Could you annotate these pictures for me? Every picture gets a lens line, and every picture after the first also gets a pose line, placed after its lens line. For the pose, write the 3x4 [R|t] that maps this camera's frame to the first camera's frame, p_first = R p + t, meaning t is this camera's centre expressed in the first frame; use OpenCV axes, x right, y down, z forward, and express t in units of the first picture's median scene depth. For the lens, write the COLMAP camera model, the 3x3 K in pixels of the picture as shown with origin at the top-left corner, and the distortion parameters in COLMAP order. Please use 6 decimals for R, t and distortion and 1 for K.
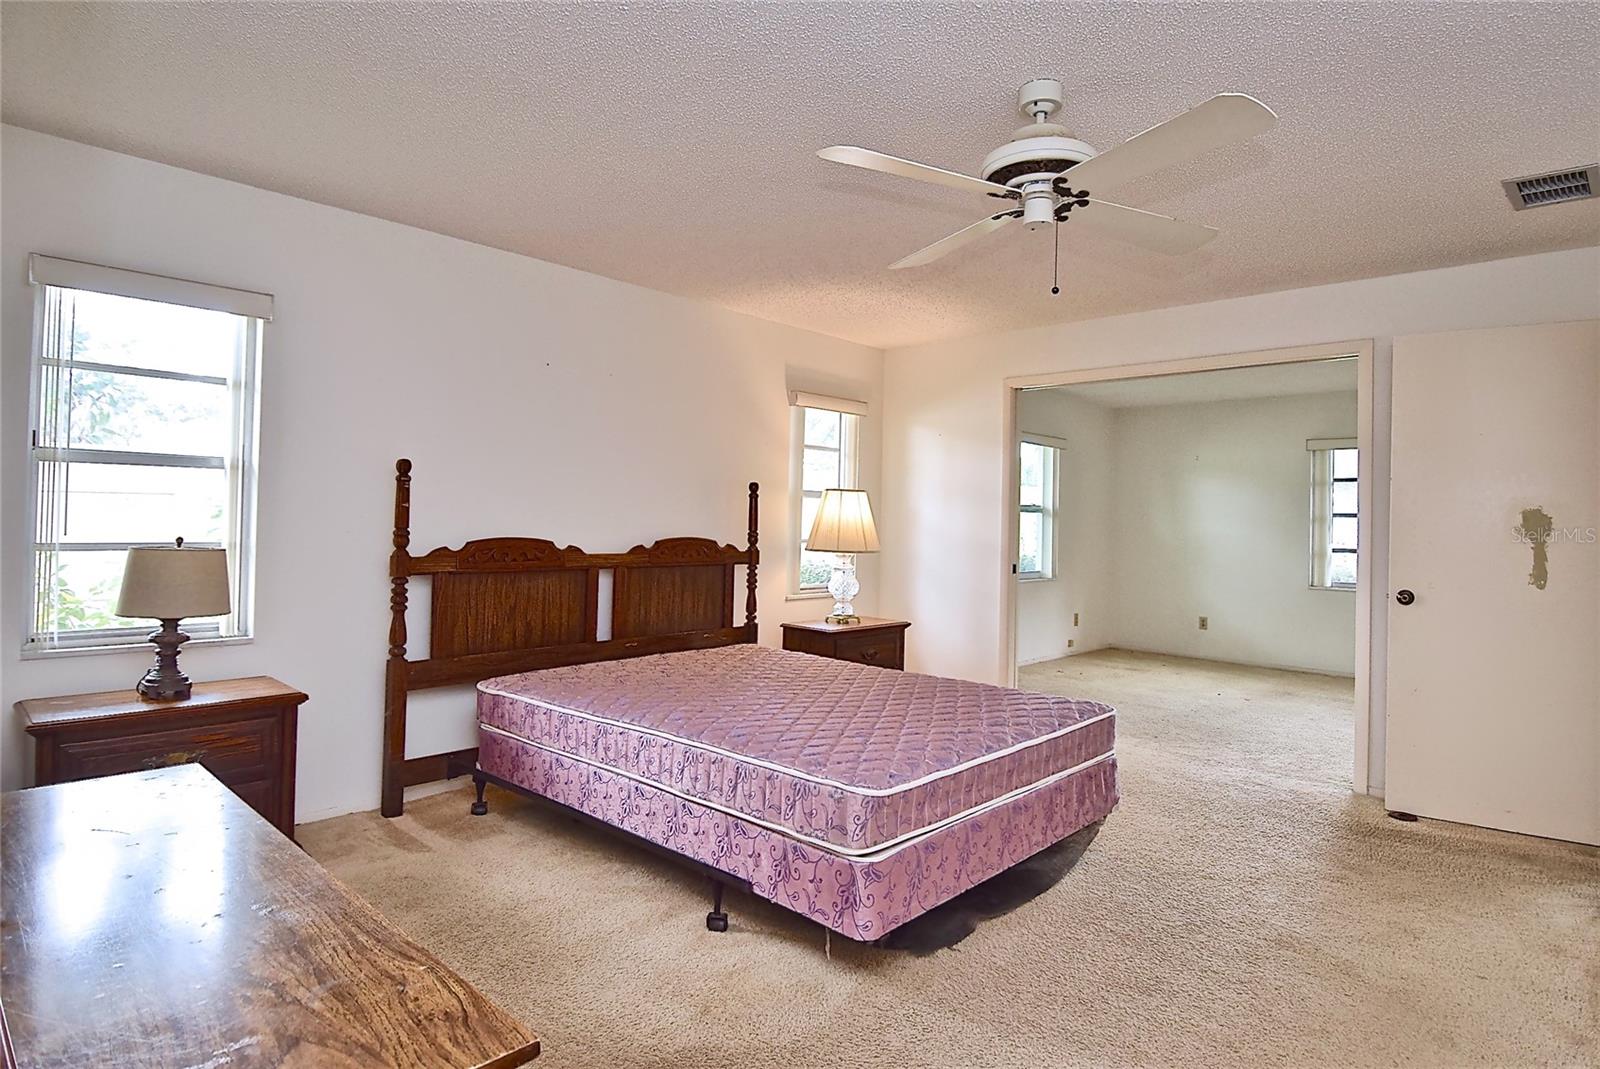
lens RADIAL K [[833.7, 0, 823.9], [0, 833.7, 554.1], [0, 0, 1]] dist [0.084696, -0.059390]
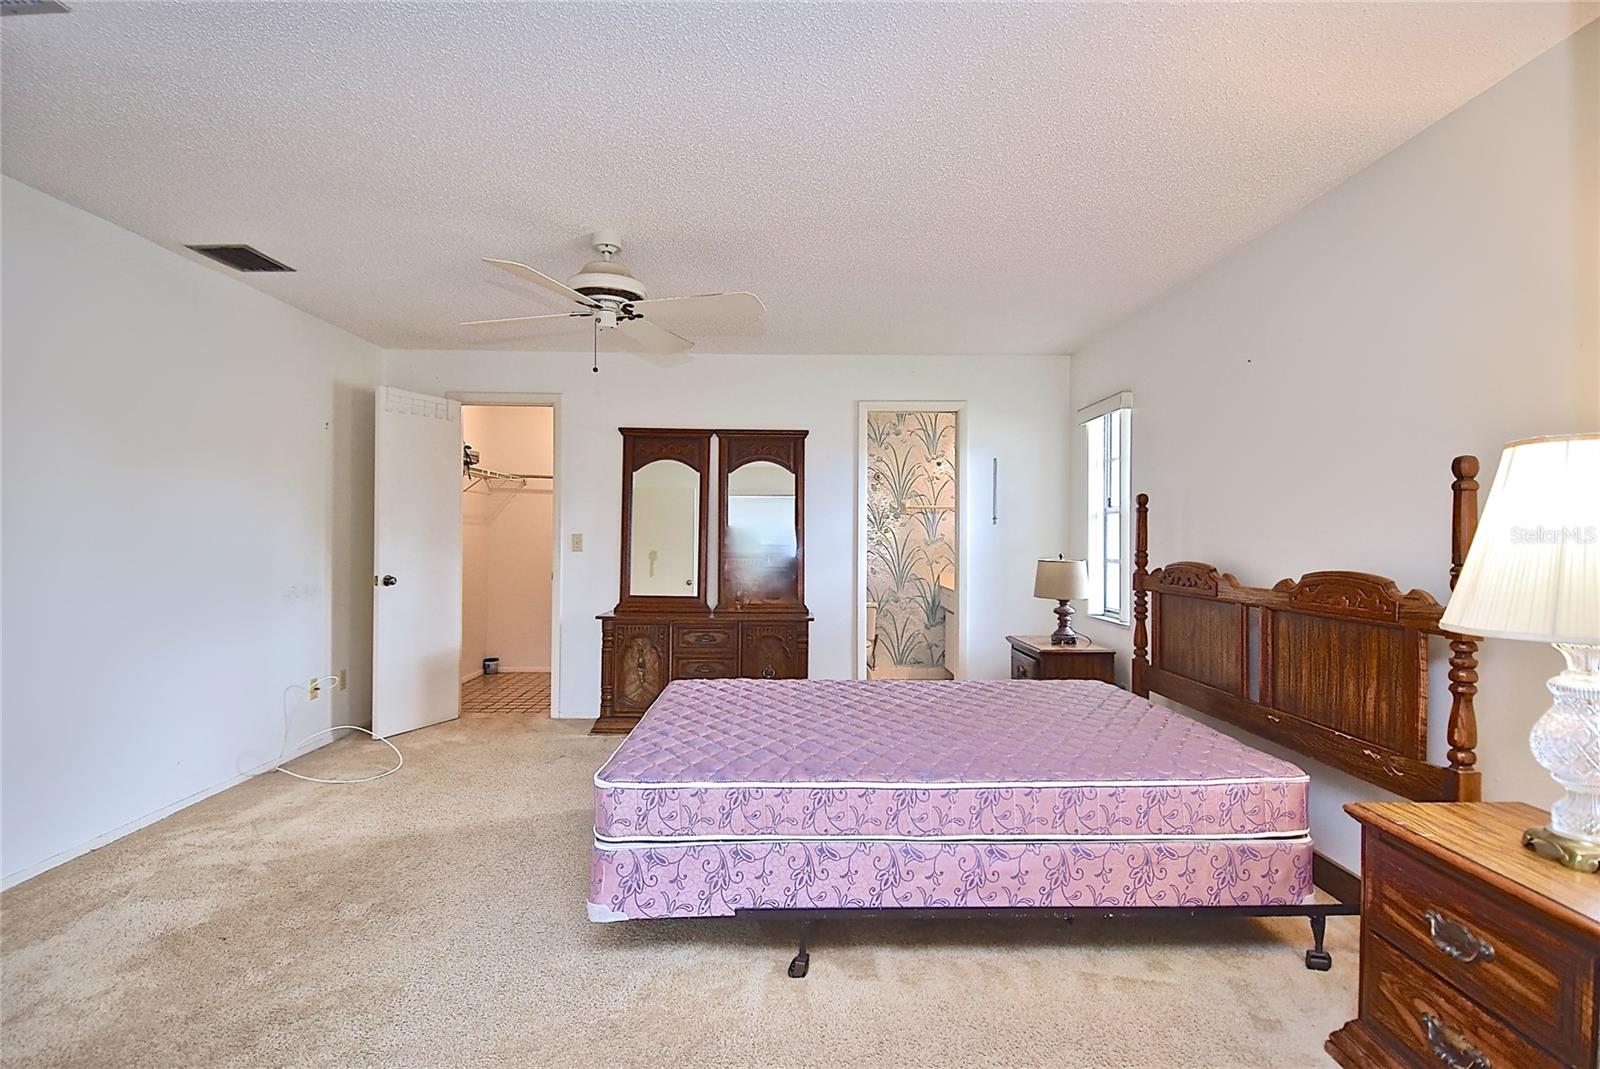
lens RADIAL K [[833.5, 0, 803.4], [0, 833.5, 532.2], [0, 0, 1]] dist [0.056034, -0.060671]
pose [[-0.721526, -0.025457, -0.691919, 0.623346], [-0.045629, 0.998900, 0.010831, -0.044233], [0.690882, 0.039386, -0.721894, 1.407055]]
